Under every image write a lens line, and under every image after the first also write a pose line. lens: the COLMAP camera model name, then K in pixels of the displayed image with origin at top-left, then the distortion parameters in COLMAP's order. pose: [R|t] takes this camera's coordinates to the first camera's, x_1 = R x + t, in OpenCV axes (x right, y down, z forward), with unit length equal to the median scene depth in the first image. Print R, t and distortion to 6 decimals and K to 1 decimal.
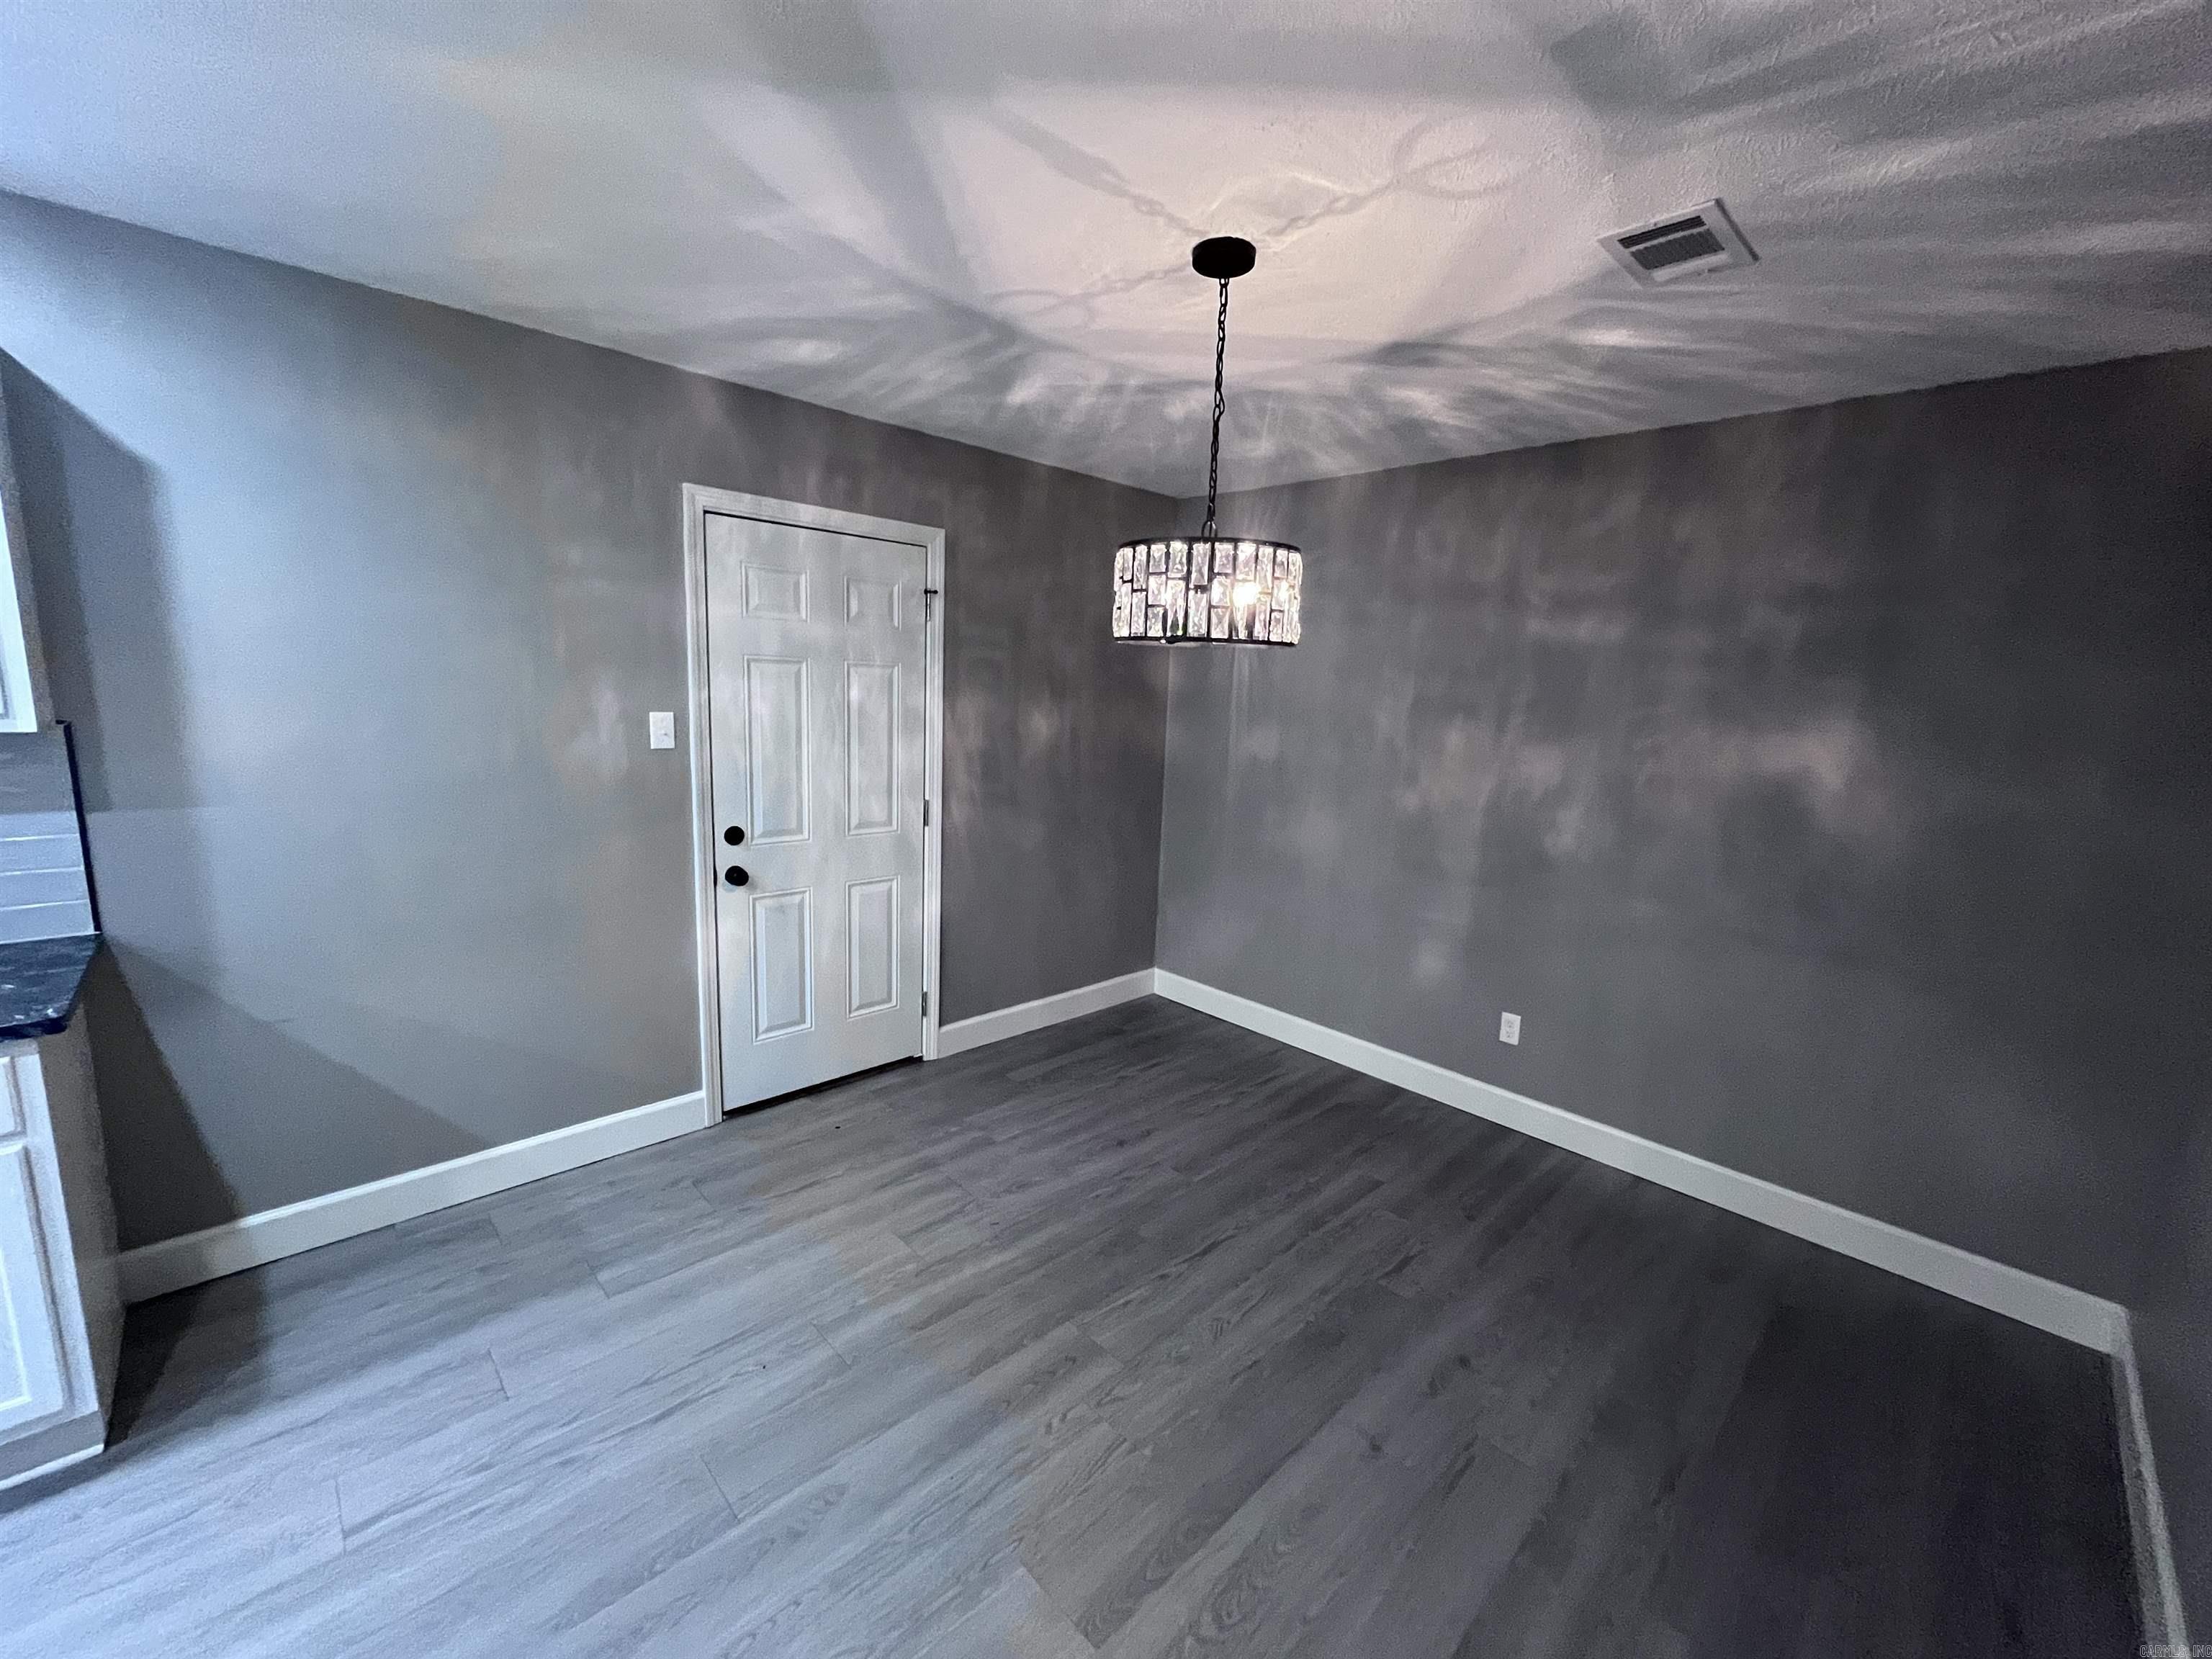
lens RADIAL K [[892.4, 0, 1098.9], [0, 892.4, 832.3], [0, 0, 1]] dist [-0.002336, -0.000265]
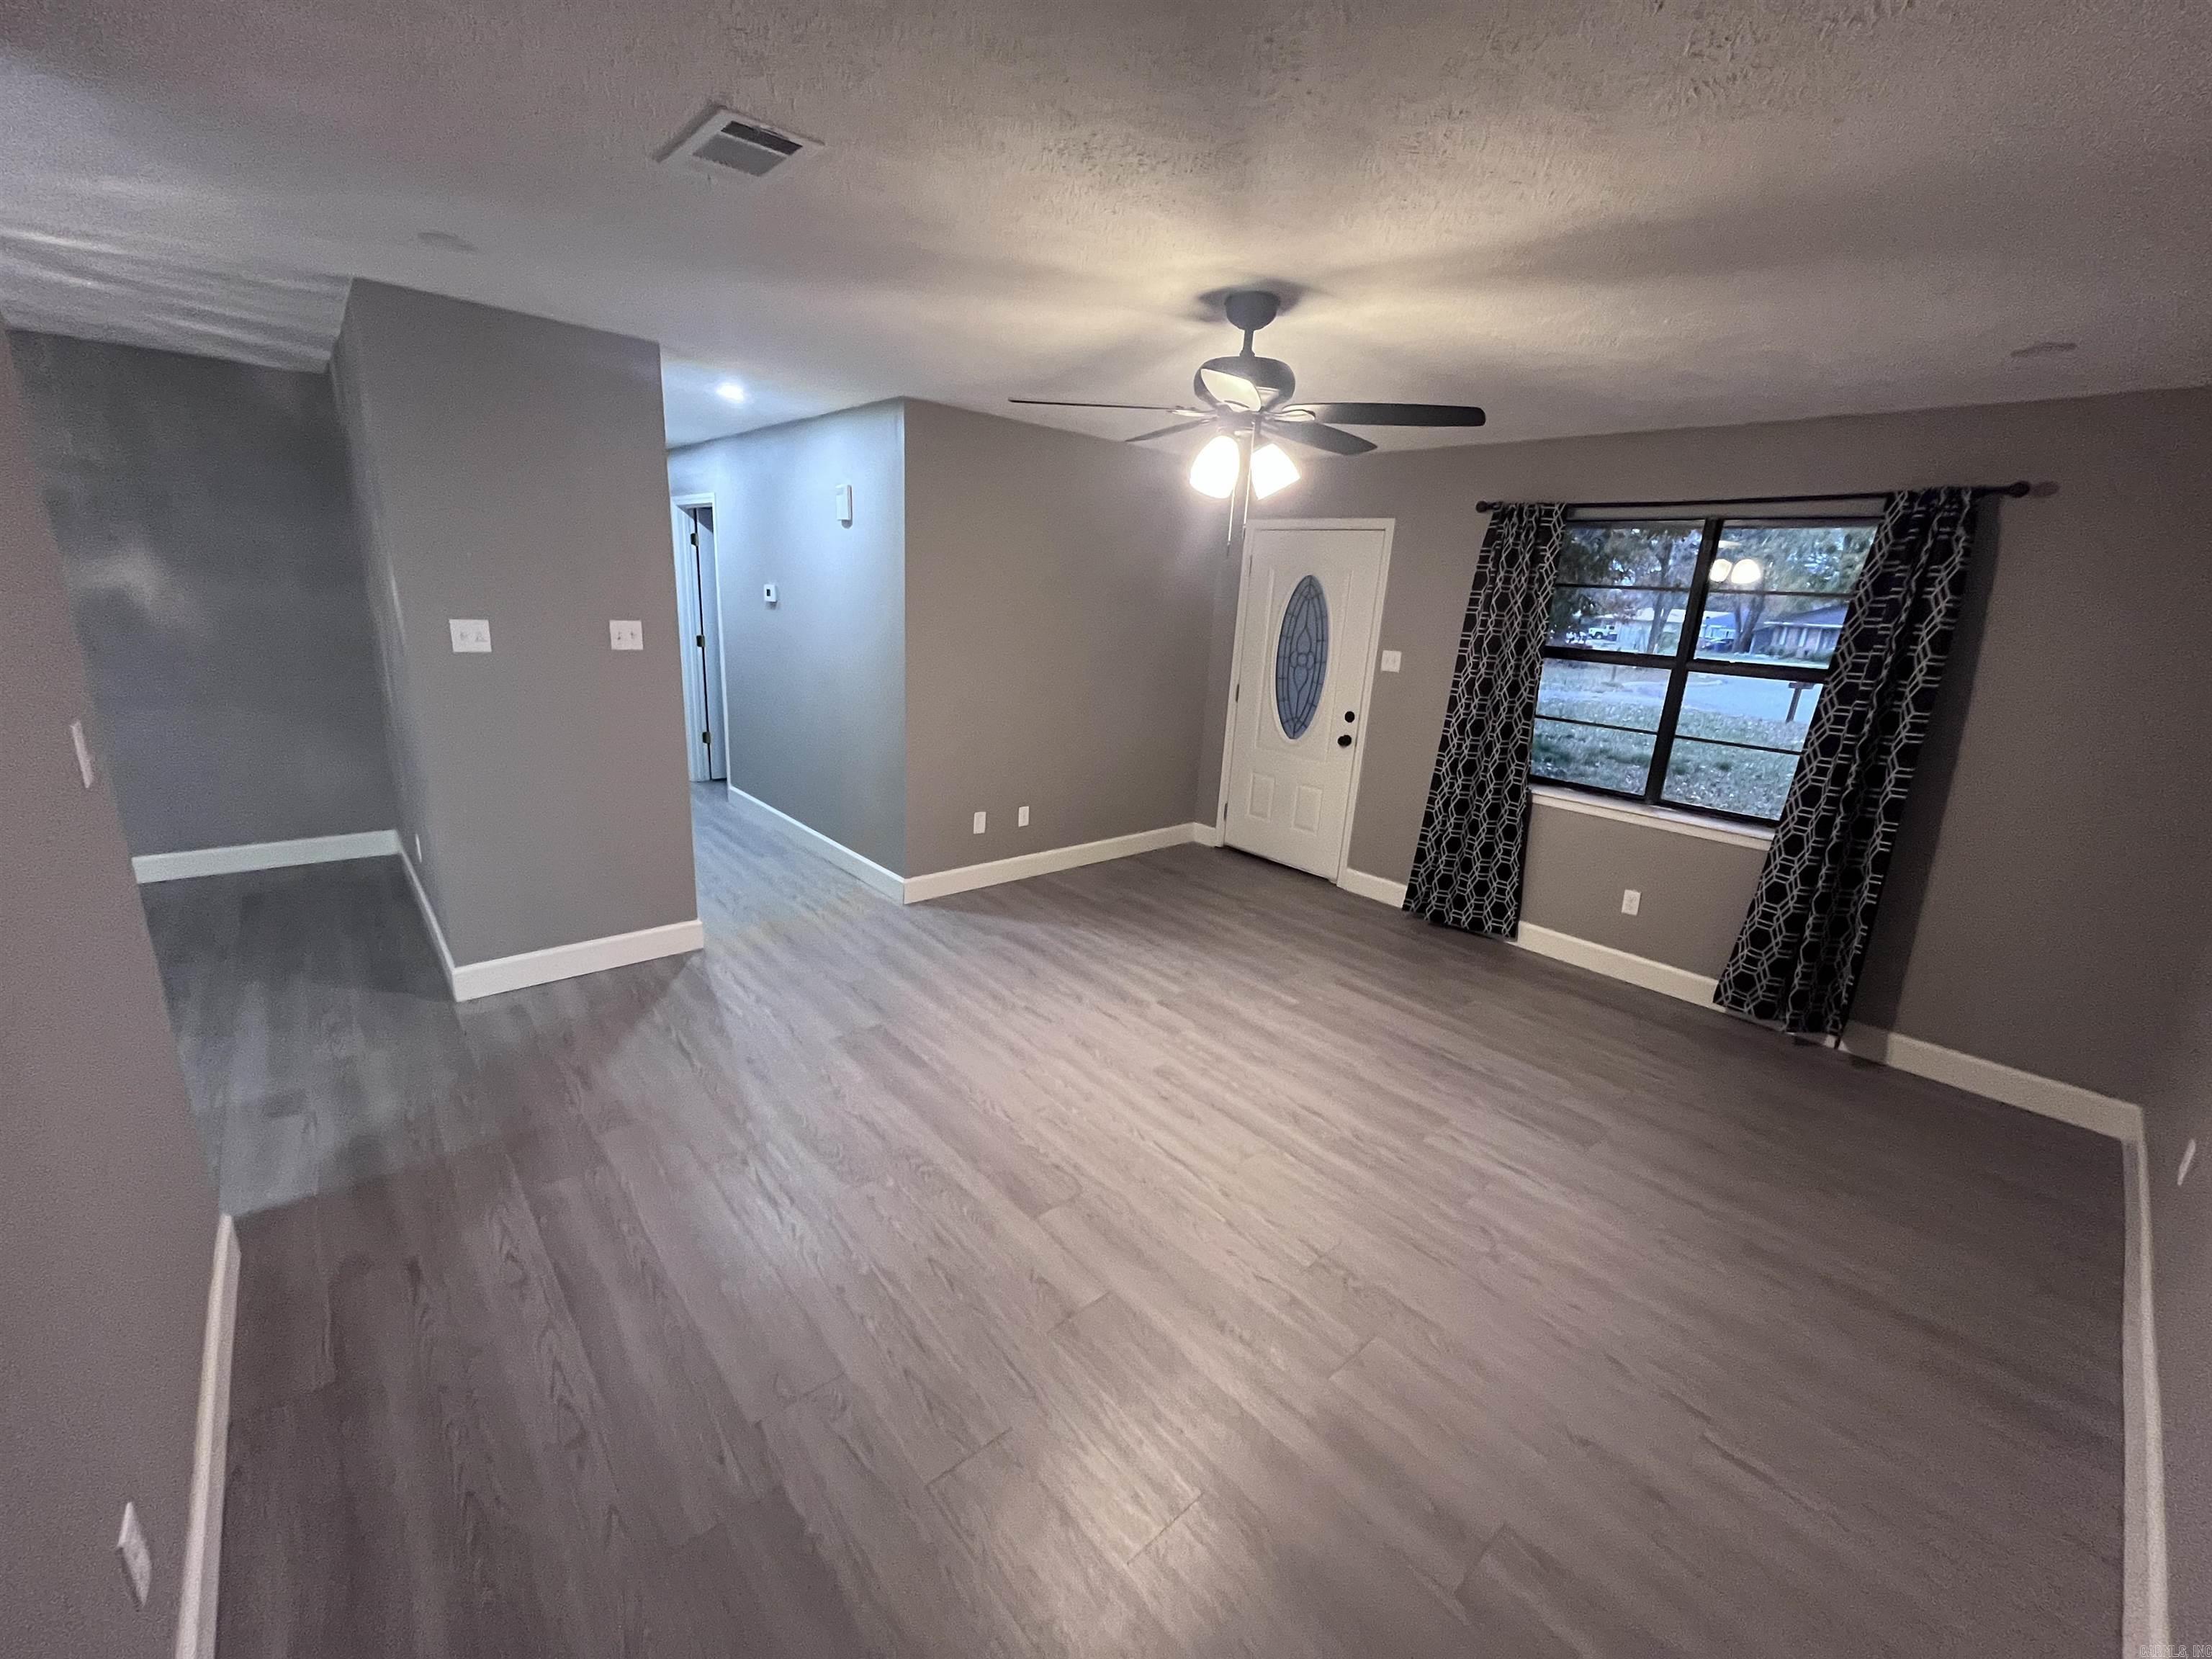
lens RADIAL K [[892.4, 0, 1104.3], [0, 892.4, 832.6], [0, 0, 1]] dist [-0.002336, -0.000265]
pose [[0.043772, -0.306745, 0.950785, -0.725251], [0.118741, 0.946548, 0.299911, 0.077349], [-0.991960, 0.099770, 0.077855, -0.761300]]
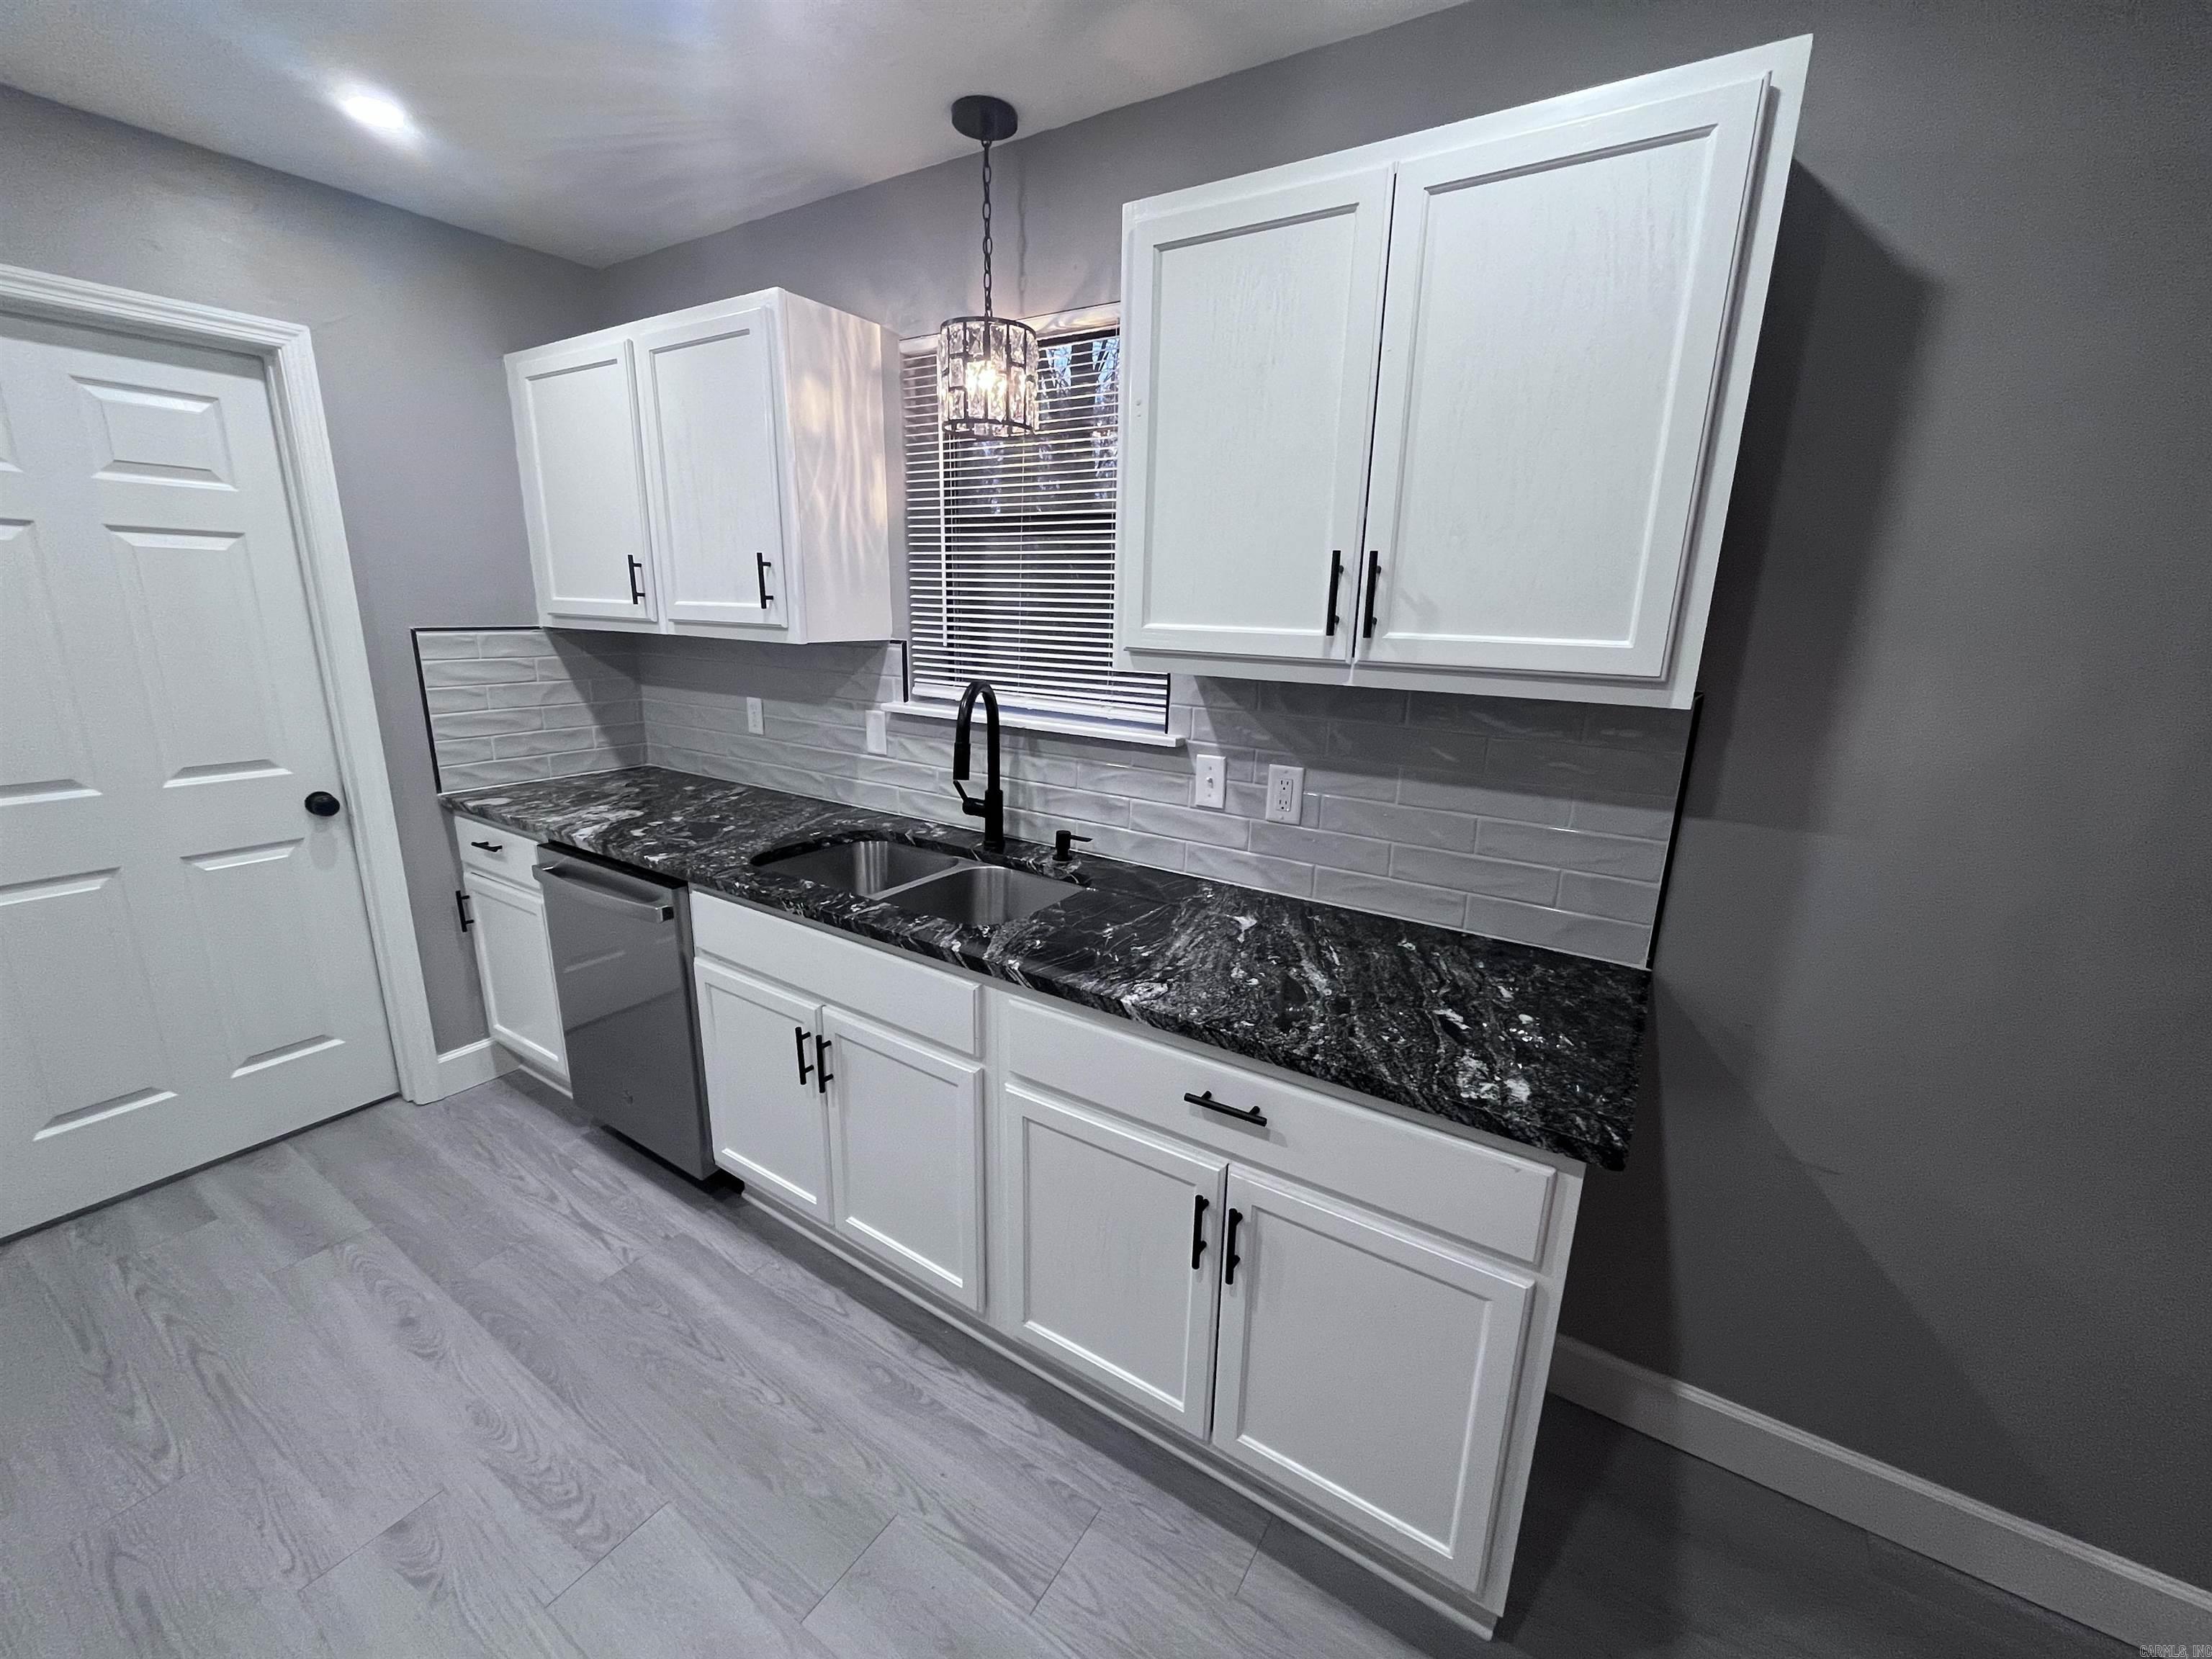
lens RADIAL K [[892.4, 0, 1097.1], [0, 892.4, 827.8], [0, 0, 1]] dist [-0.002336, -0.000265]
pose [[0.225958, 0.203326, -0.952681, -0.393892], [-0.178917, 0.970000, 0.164587, -0.034755], [0.957566, 0.133261, 0.255557, 0.249381]]
